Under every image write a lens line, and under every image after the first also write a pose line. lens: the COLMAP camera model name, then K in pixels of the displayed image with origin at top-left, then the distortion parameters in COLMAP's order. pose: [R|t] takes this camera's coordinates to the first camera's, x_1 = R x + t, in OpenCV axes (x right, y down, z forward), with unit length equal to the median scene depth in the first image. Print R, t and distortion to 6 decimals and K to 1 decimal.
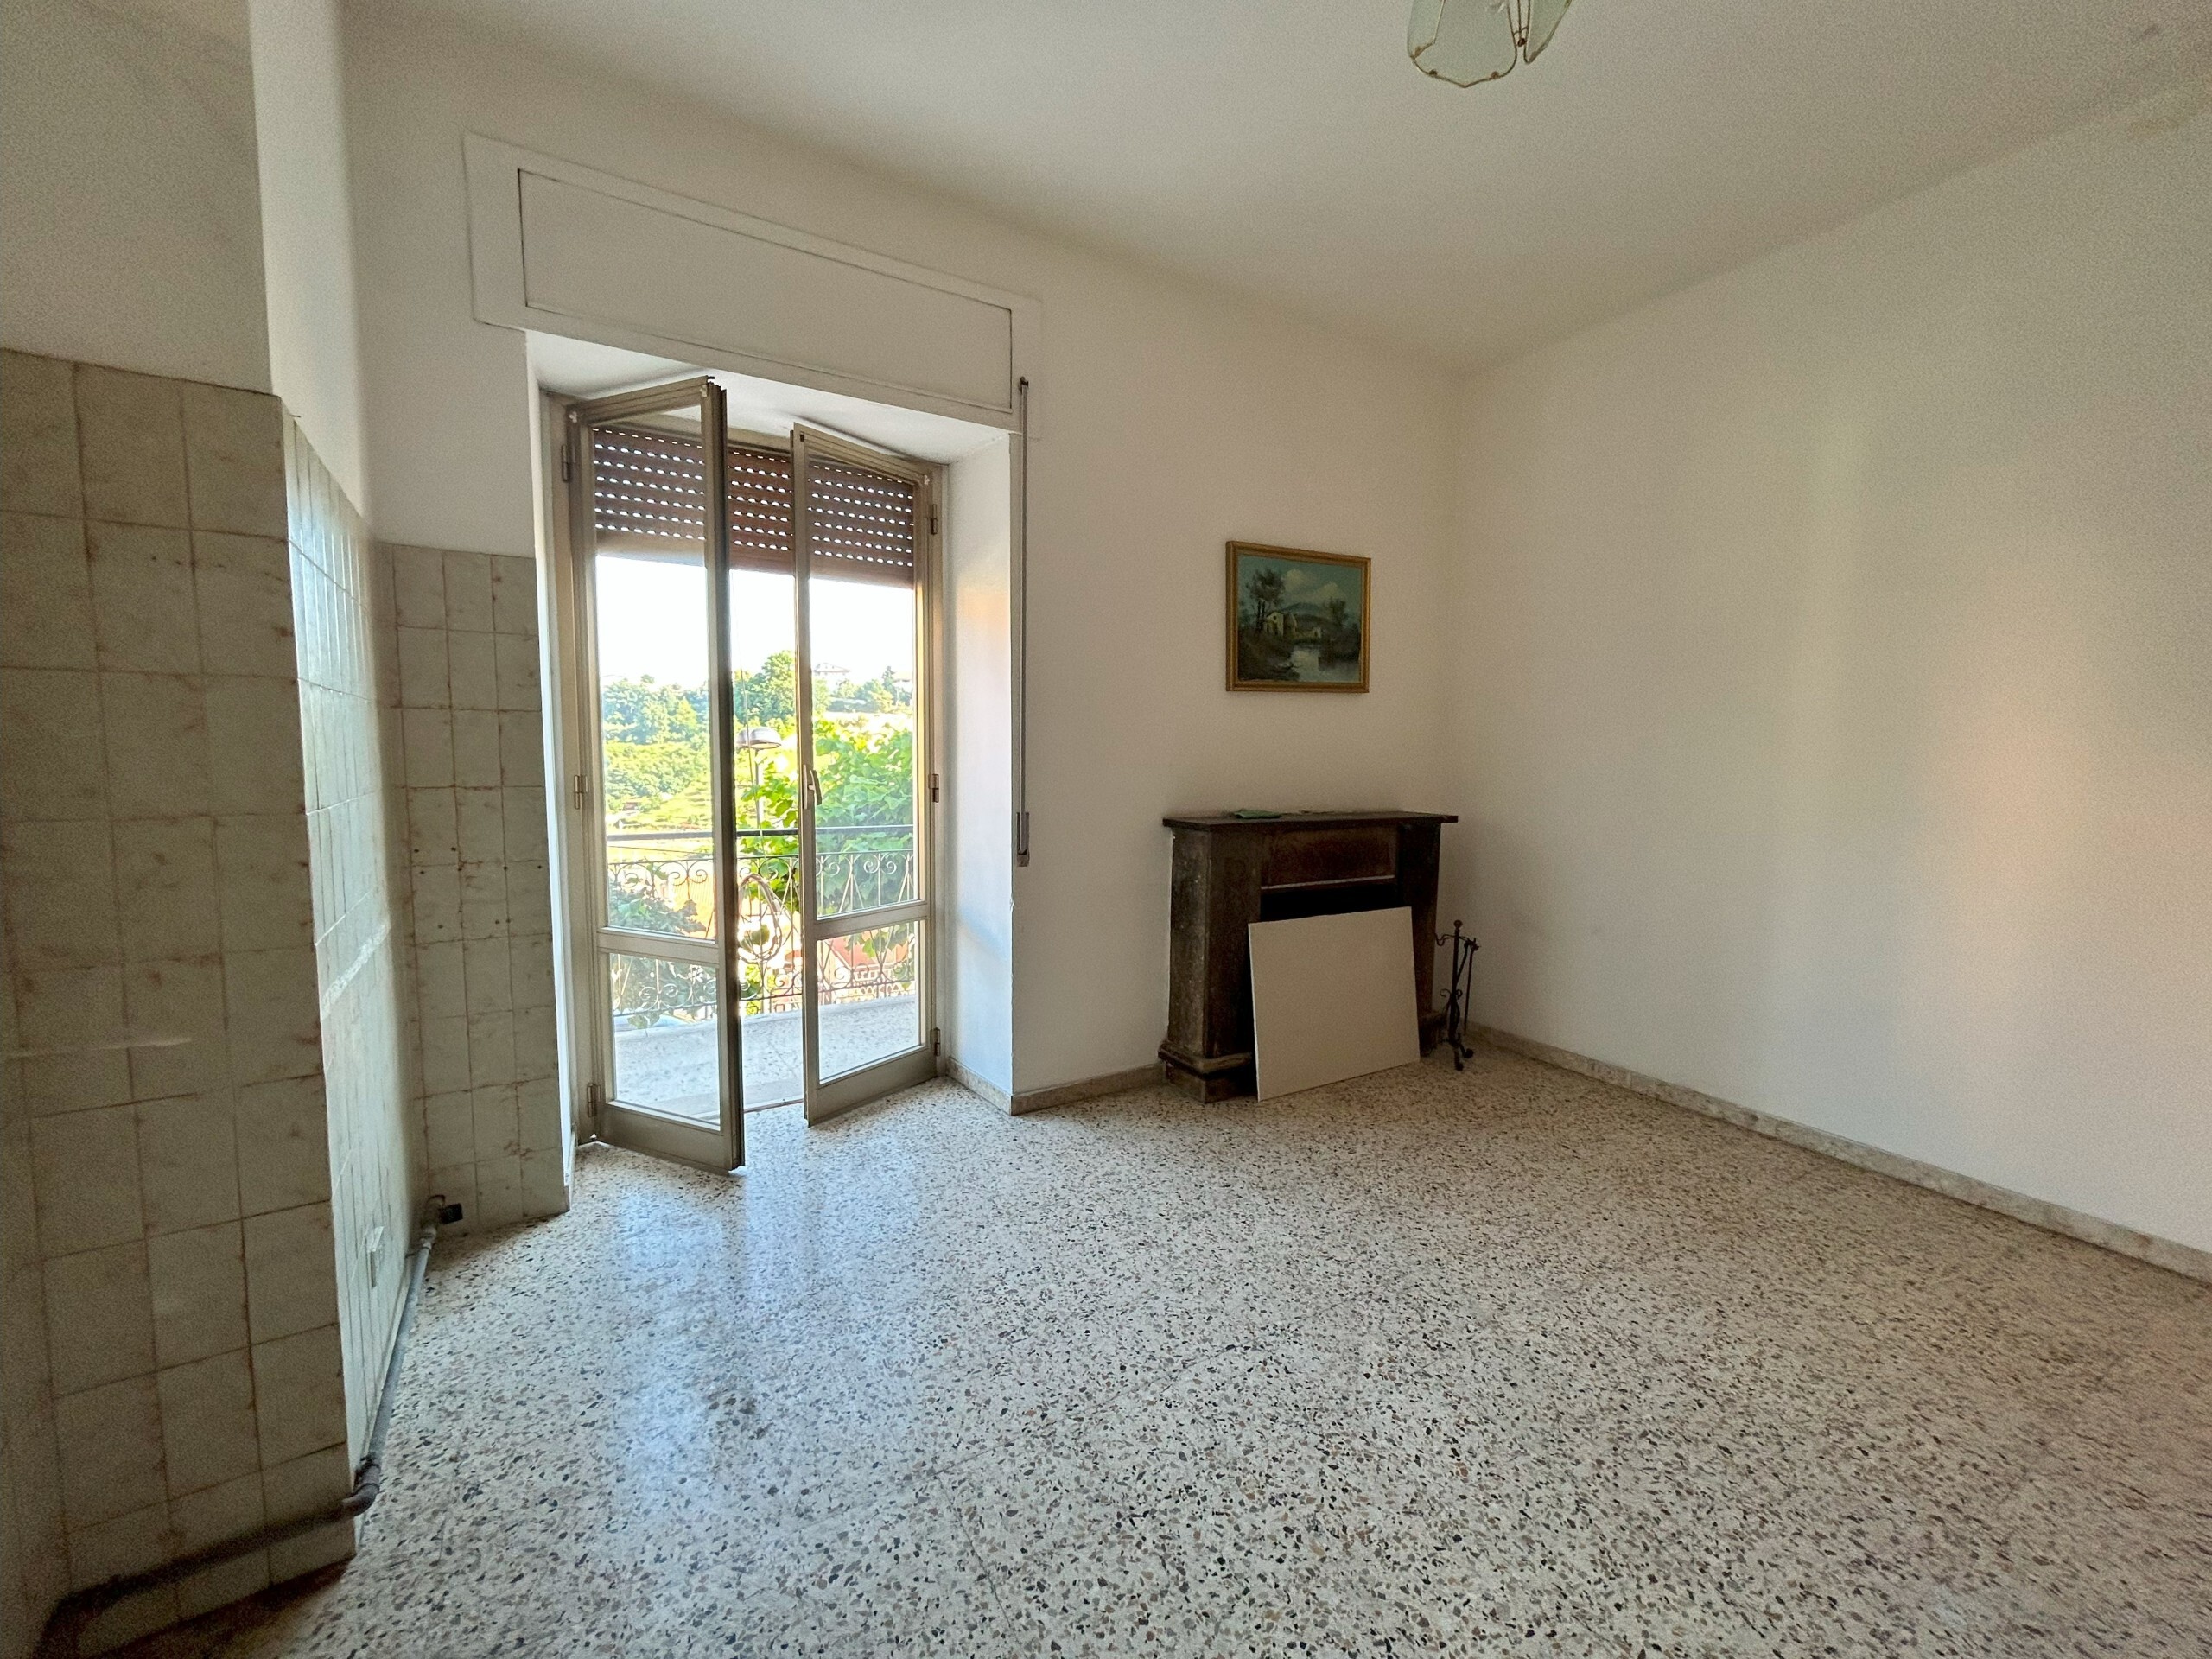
lens RADIAL K [[880.6, 0, 1106.7], [0, 880.6, 830.4], [0, 0, 1]] dist [0.001100, -0.000600]
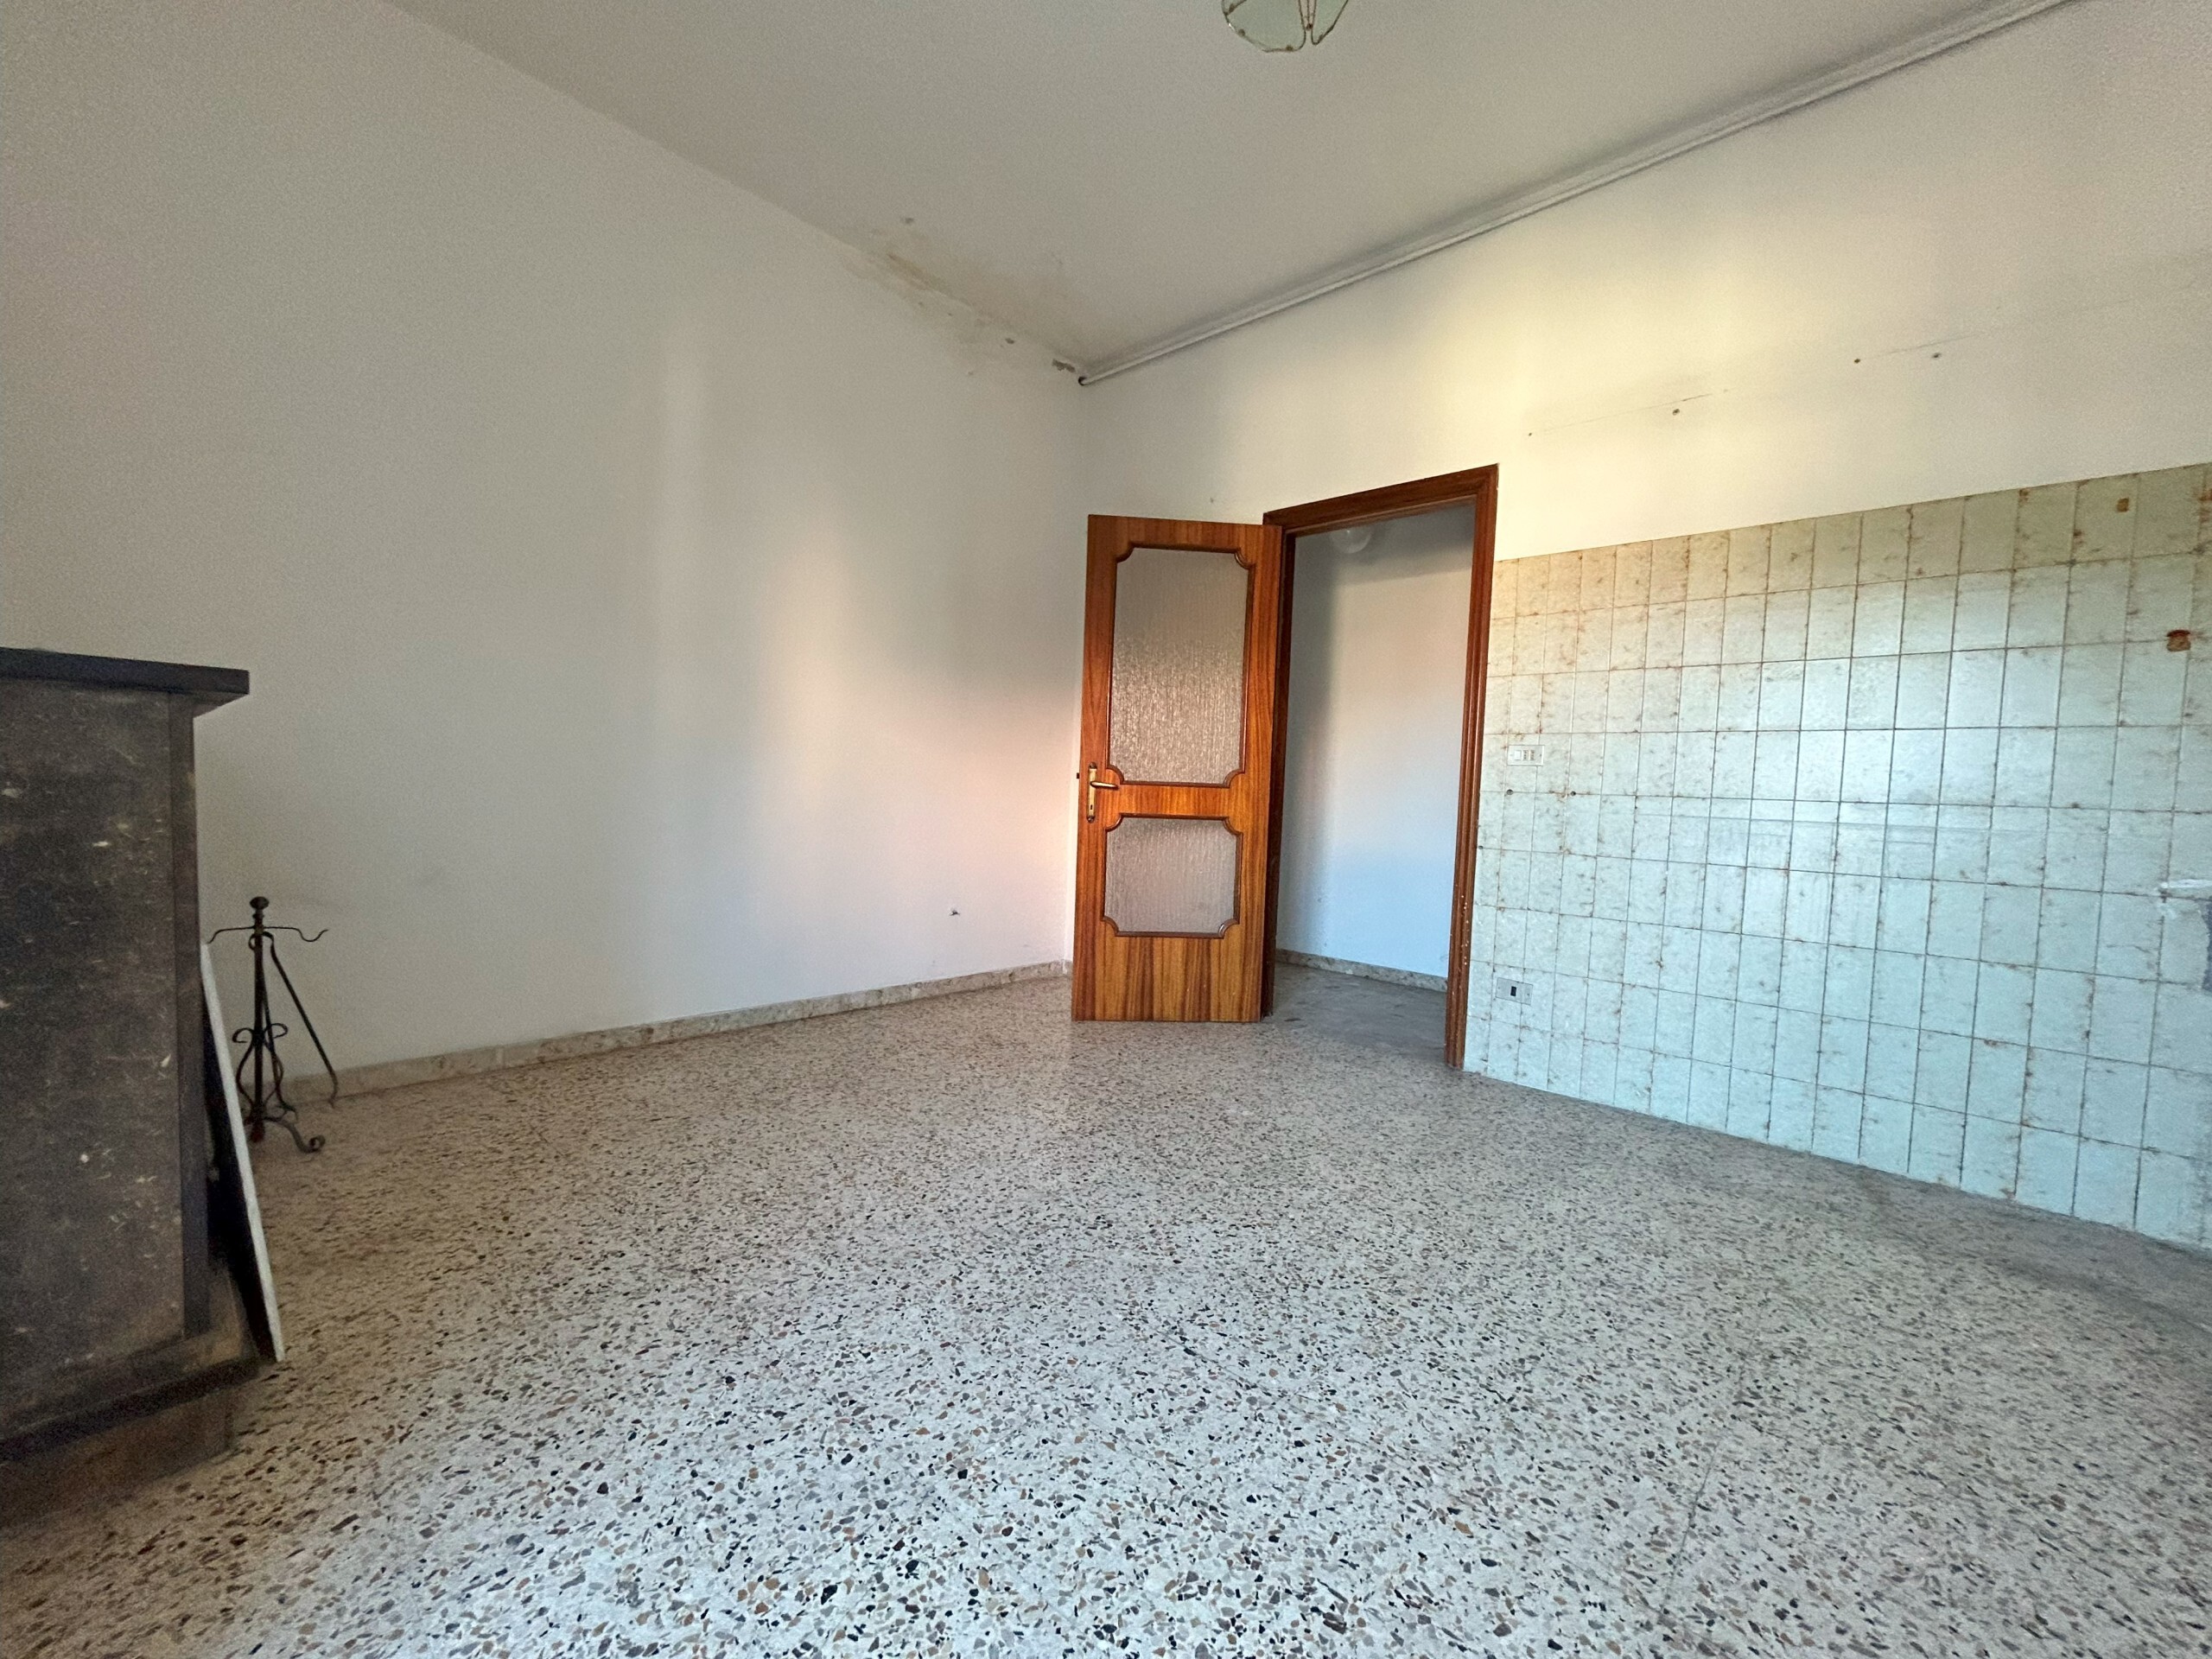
lens RADIAL K [[880.6, 0, 1105.3], [0, 880.6, 826.1], [0, 0, 1]] dist [0.001100, -0.000600]
pose [[-0.276366, -0.063597, 0.958946, -0.552953], [0.039841, 0.996192, 0.077549, 0.070912], [-0.960226, 0.059637, -0.272780, 1.273314]]
